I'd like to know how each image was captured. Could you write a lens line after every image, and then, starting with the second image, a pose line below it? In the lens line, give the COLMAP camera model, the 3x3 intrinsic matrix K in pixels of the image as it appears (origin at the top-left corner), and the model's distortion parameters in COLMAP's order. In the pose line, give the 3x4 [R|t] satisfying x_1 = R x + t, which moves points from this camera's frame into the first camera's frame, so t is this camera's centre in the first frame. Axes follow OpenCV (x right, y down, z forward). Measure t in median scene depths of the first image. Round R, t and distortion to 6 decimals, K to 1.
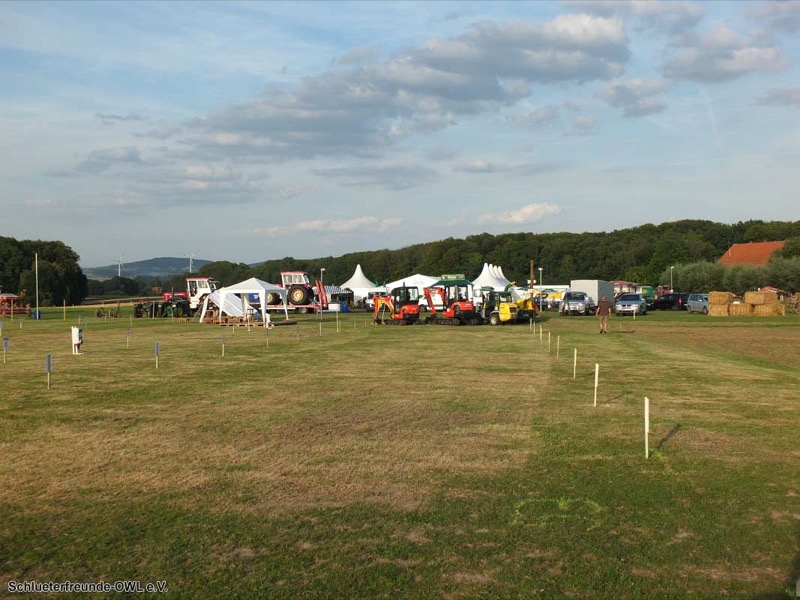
lens RADIAL K [[421.4, 0, 400.0], [0, 421.4, 300.0], [0, 0, 1]] dist [0.004464, 0.001050]
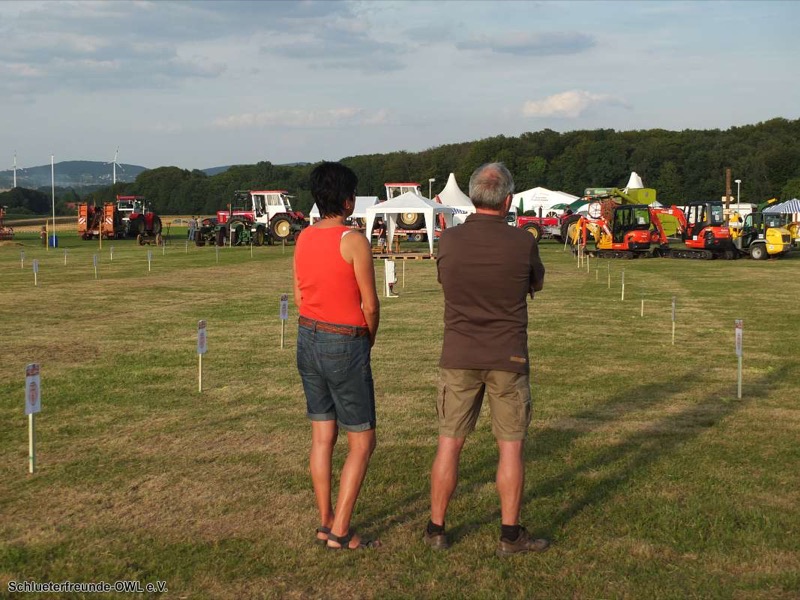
lens RADIAL K [[571.6, 0, 400.0], [0, 571.6, 300.0], [0, 0, 1]] dist [0.001680, -0.002750]
pose [[0.999877, 0.003731, 0.015210, -0.297965], [-0.005735, 0.990971, 0.133956, 0.000303], [-0.014573, -0.134027, 0.990870, 0.011545]]
